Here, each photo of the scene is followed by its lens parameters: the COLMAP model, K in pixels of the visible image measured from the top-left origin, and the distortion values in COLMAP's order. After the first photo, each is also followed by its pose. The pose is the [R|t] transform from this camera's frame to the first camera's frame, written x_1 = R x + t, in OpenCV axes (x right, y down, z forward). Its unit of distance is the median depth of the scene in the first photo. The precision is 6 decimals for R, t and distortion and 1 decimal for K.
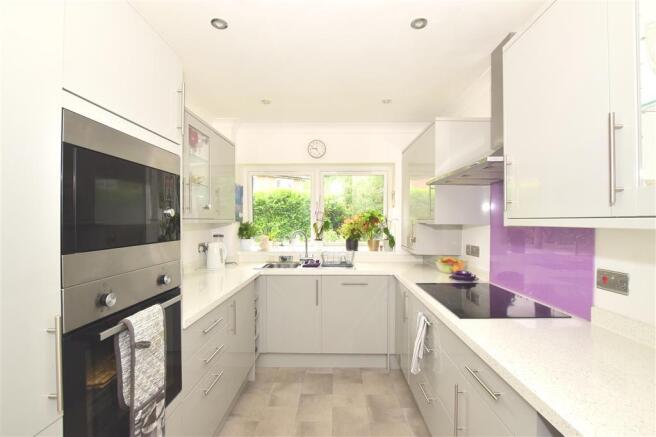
lens RADIAL K [[275.4, 0, 327.6], [0, 275.4, 219.8], [0, 0, 1]] dist [-0.015206, -0.000159]
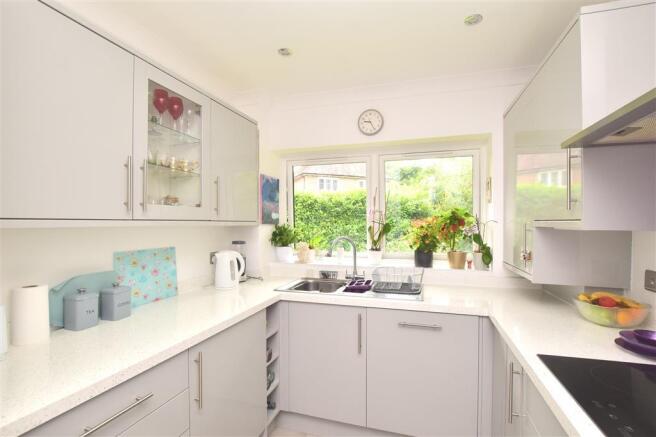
lens RADIAL K [[296.1, 0, 331.3], [0, 296.1, 218.3], [0, 0, 1]] dist [-0.014583, 0.000333]
pose [[0.965353, -0.004433, -0.260912, 0.061801], [0.000821, 0.999902, -0.013949, 0.001327], [0.260948, 0.013251, 0.965262, 0.235287]]
